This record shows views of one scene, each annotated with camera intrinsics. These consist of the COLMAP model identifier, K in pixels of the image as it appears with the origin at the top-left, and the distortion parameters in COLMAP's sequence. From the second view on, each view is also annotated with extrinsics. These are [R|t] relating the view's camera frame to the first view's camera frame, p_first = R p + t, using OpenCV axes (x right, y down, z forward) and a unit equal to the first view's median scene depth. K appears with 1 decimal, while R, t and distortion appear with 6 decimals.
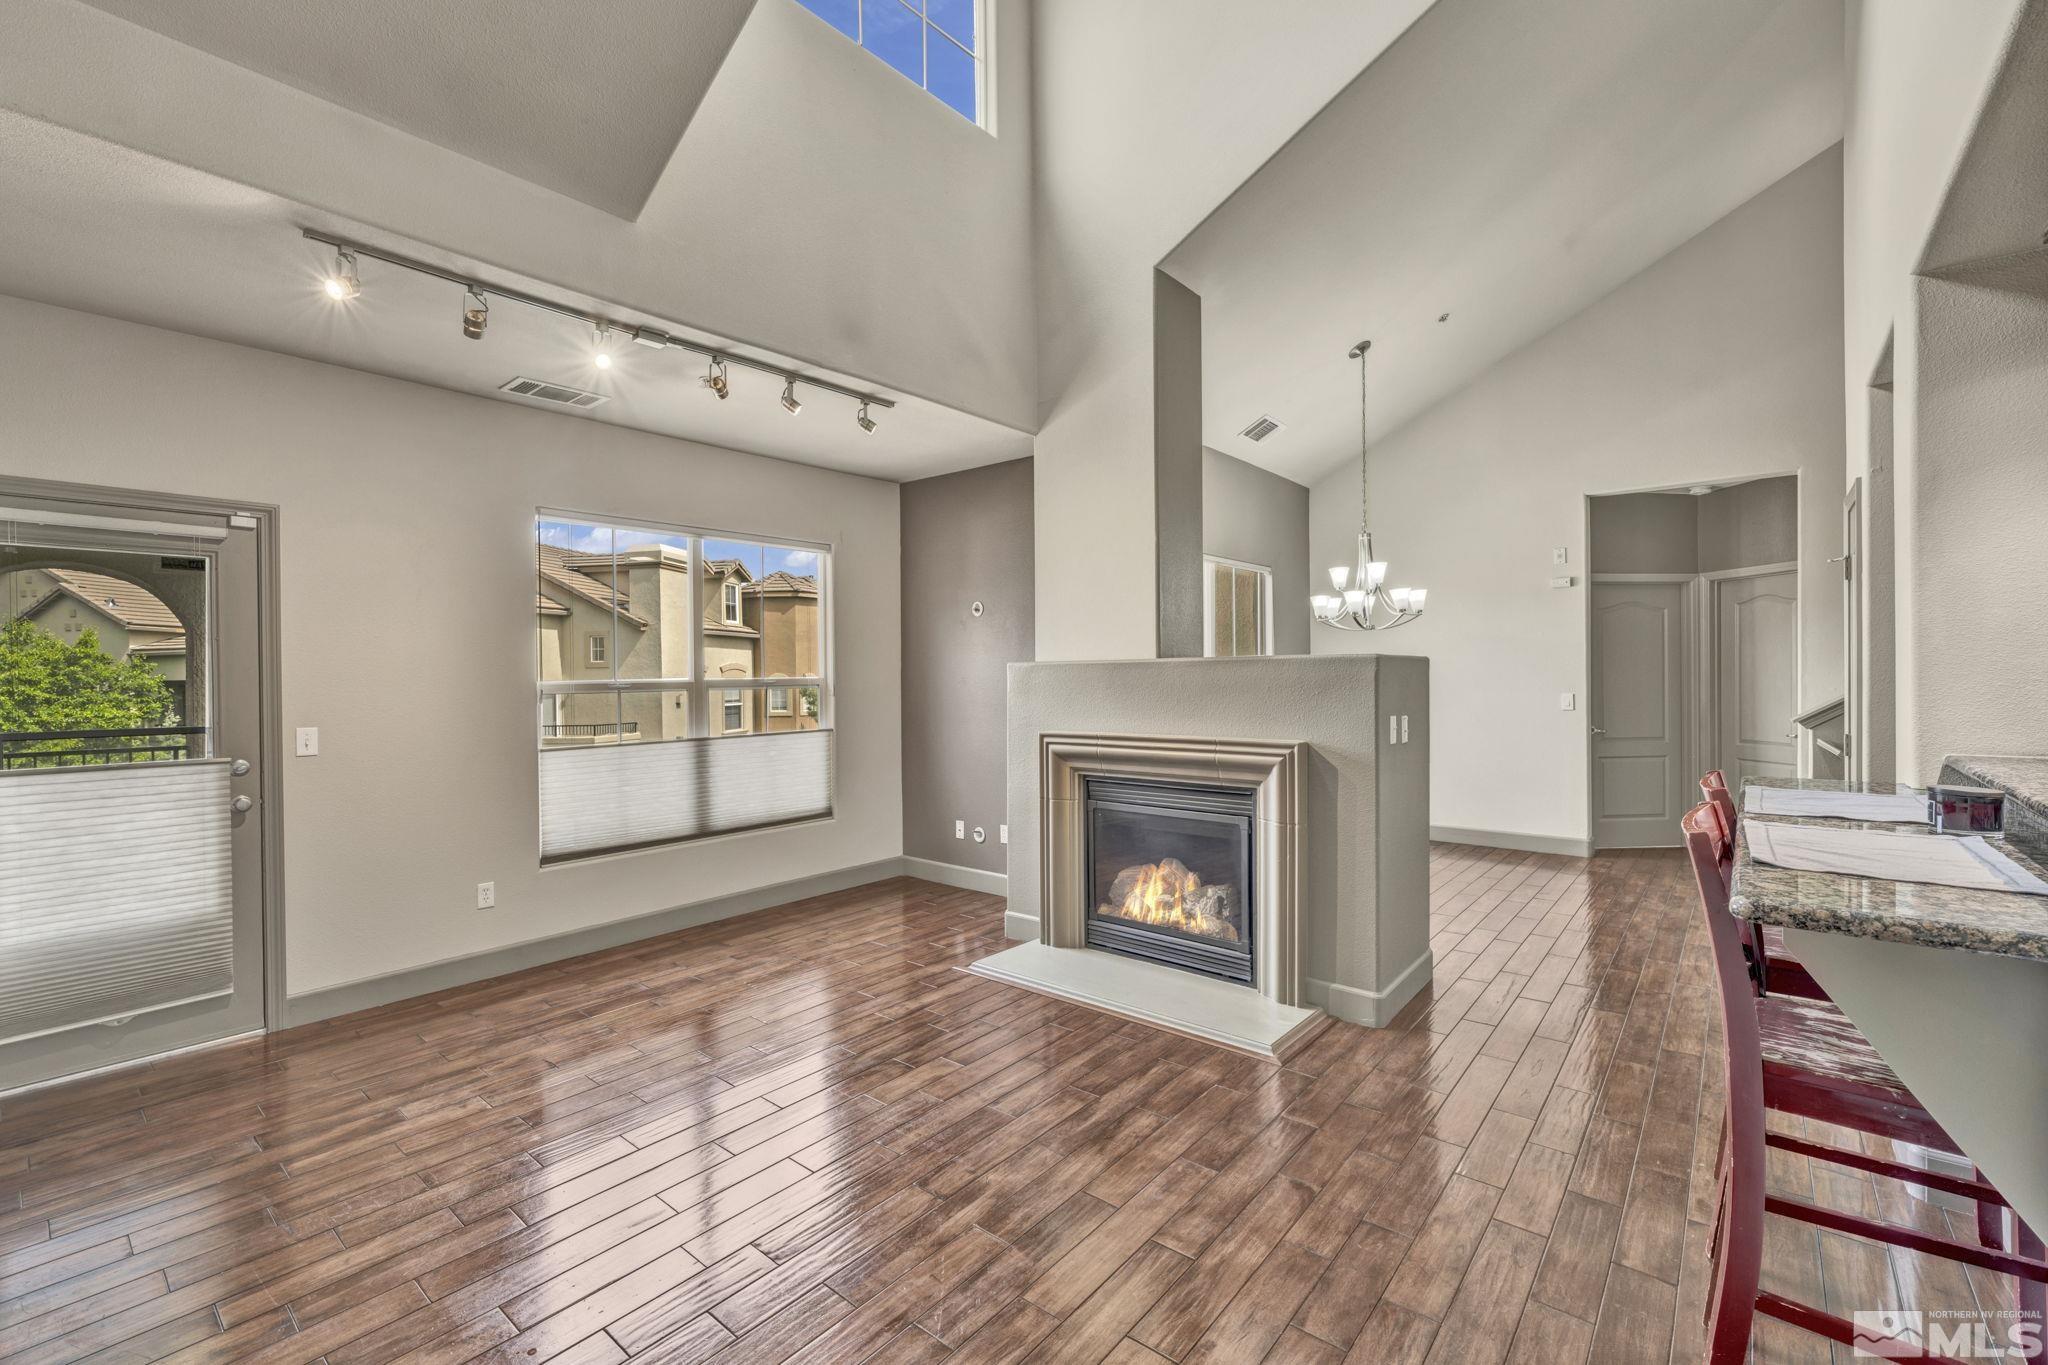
lens RADIAL K [[876.5, 0, 1013.6], [0, 876.5, 672.2], [0, 0, 1]] dist [-0.001033, -0.000155]
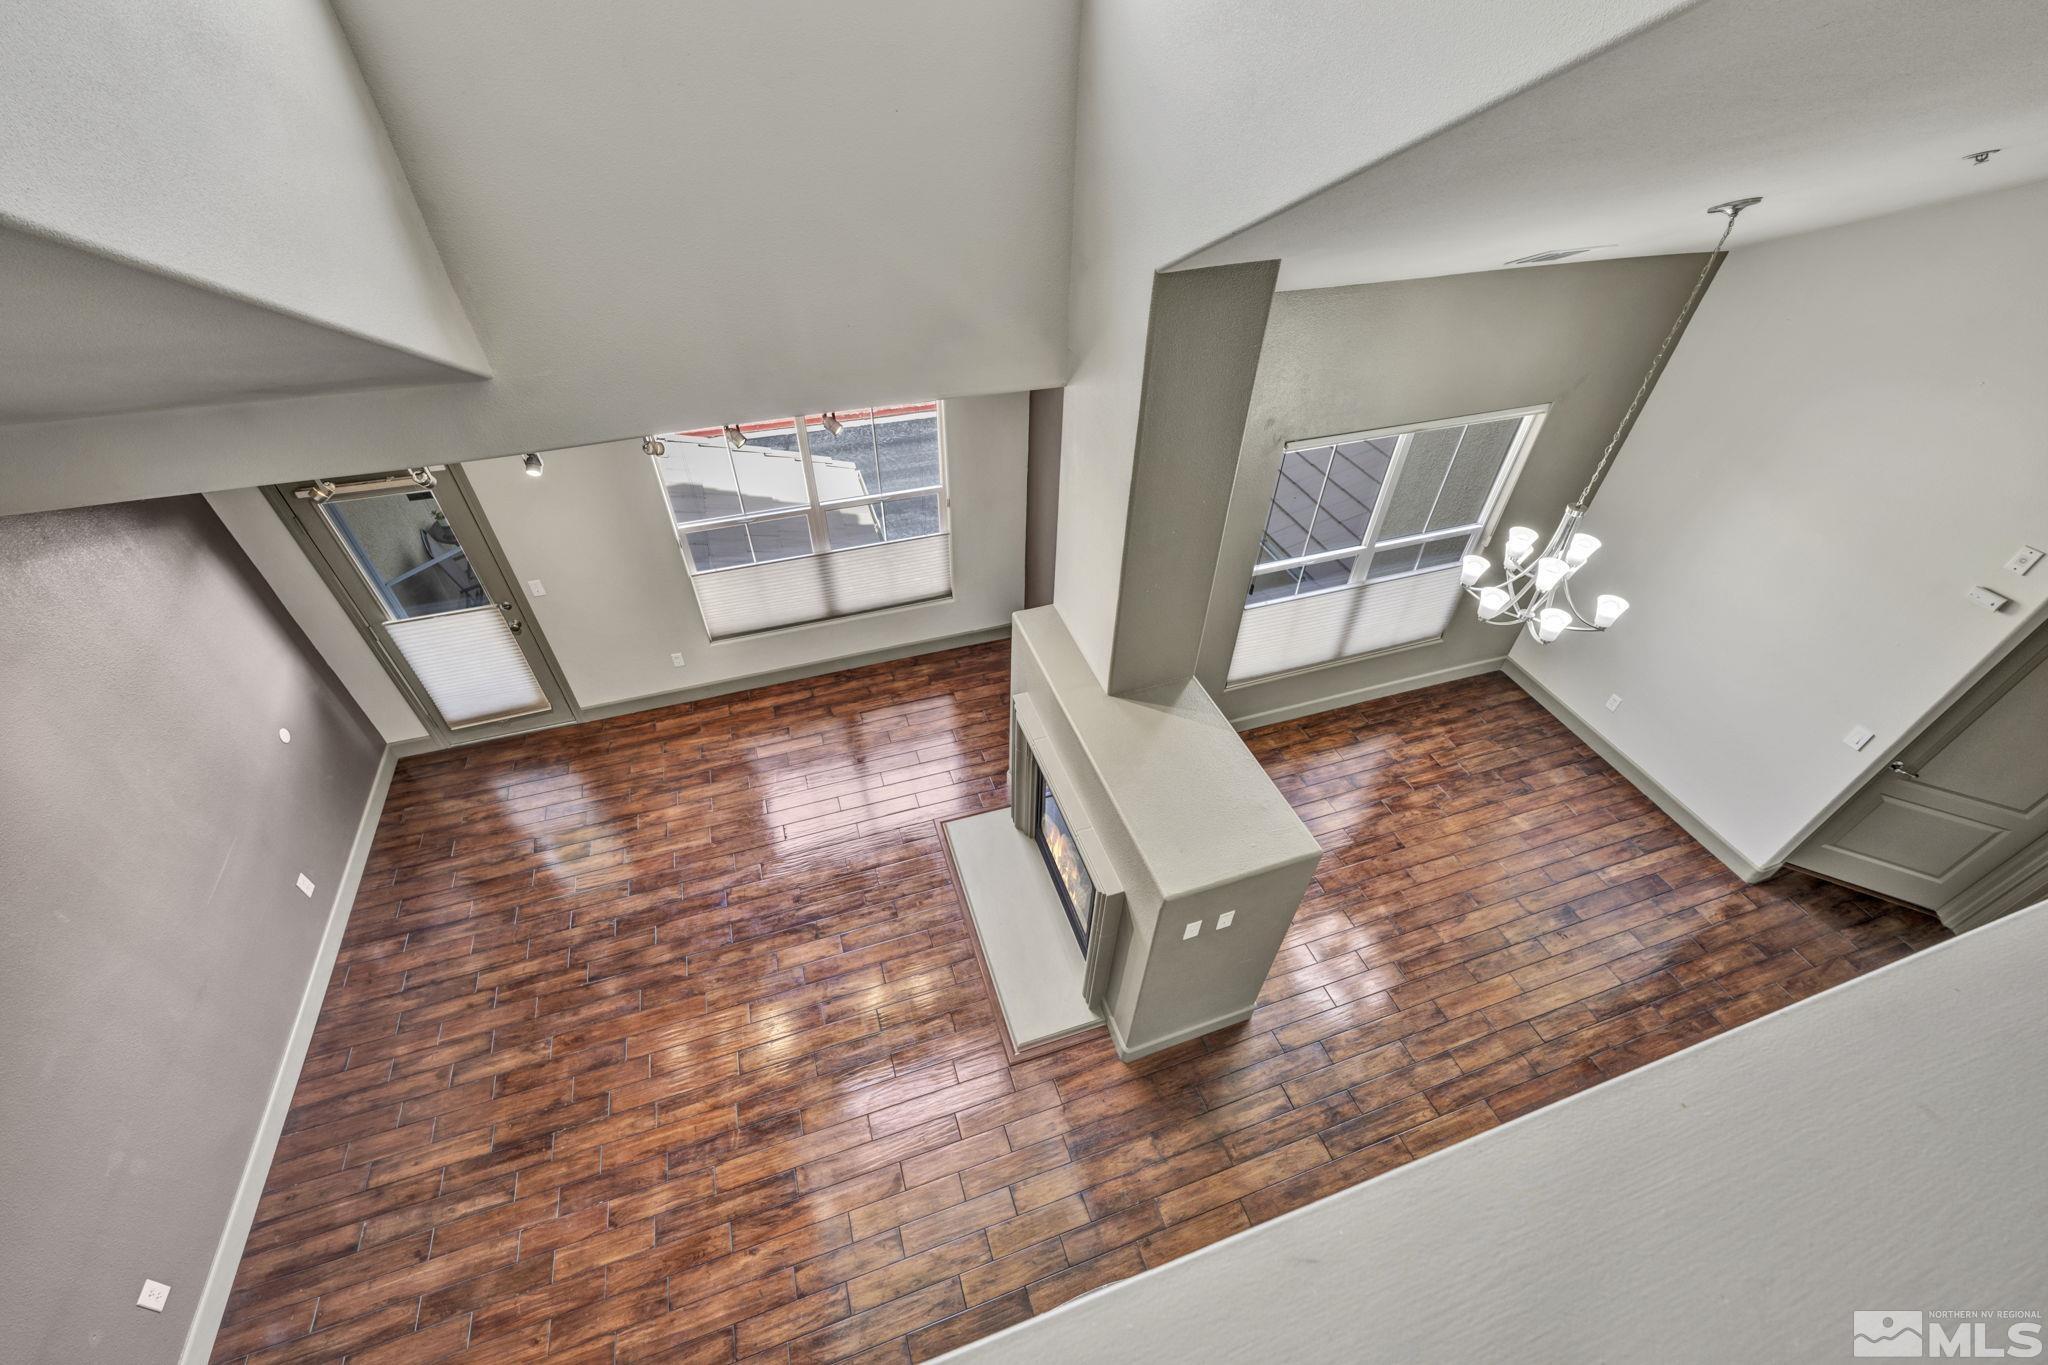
lens RADIAL K [[812.4, 0, 1017.4], [0, 812.4, 674.3], [0, 0, 1]] dist [-0.000326, -0.001214]
pose [[0.852905, 0.365488, -0.372788, 0.417207], [-0.016523, 0.732604, 0.680455, -0.668096], [0.521804, -0.574204, 0.630880, 0.383468]]
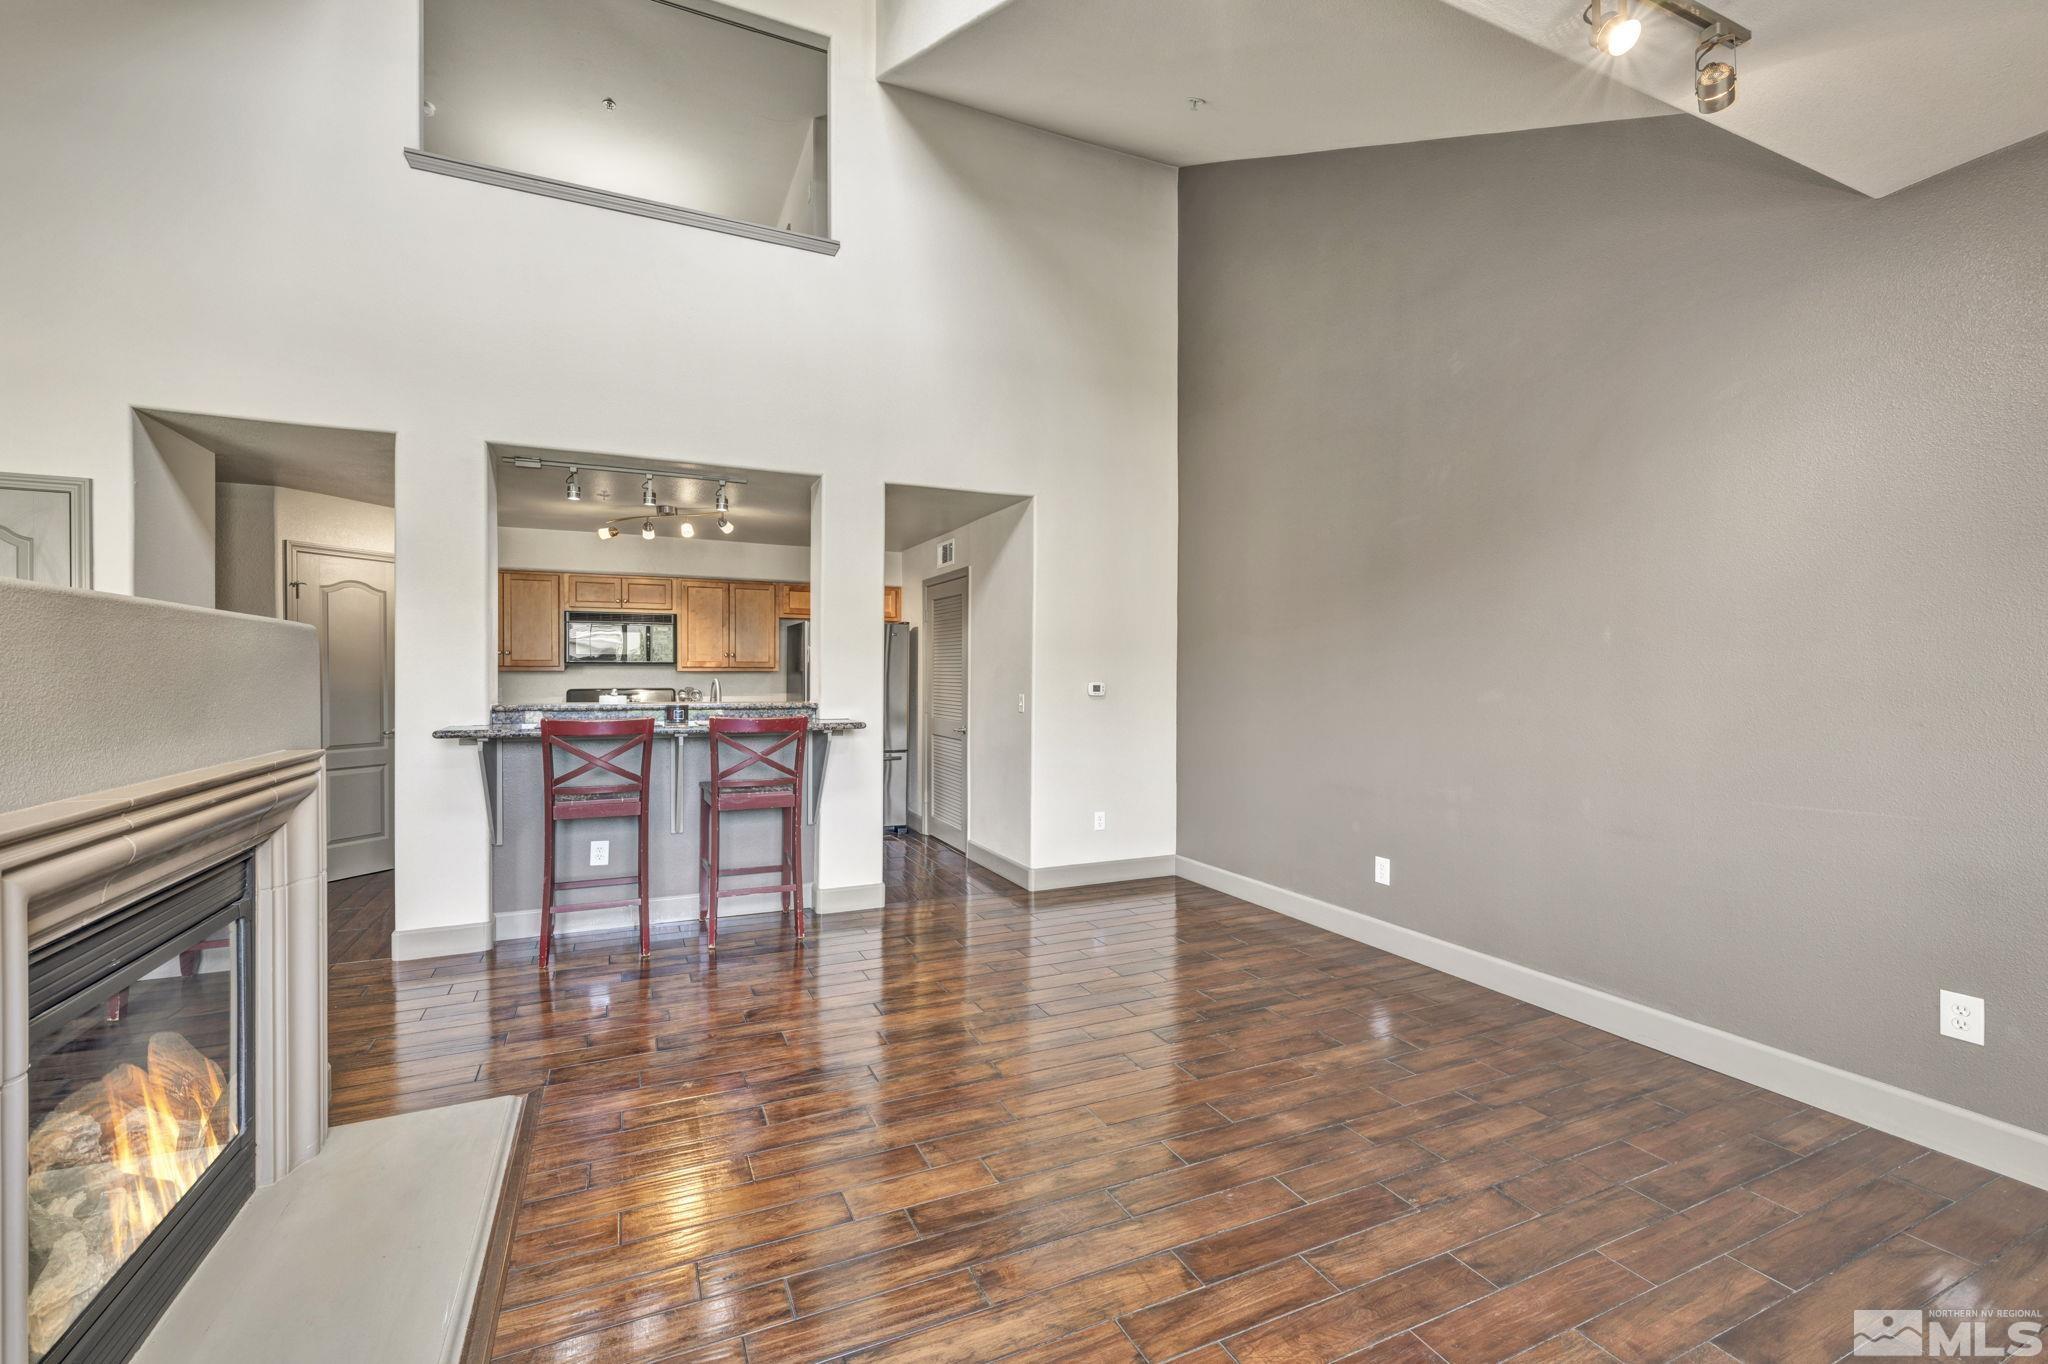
lens RADIAL K [[812.4, 0, 1011.9], [0, 812.4, 679.4], [0, 0, 1]] dist [-0.000326, -0.001214]
pose [[-0.901635, 0.012290, 0.432324, -0.332817], [0.014035, 0.999901, 0.000845, 0.030096], [-0.432270, 0.006829, -0.901718, 1.107965]]
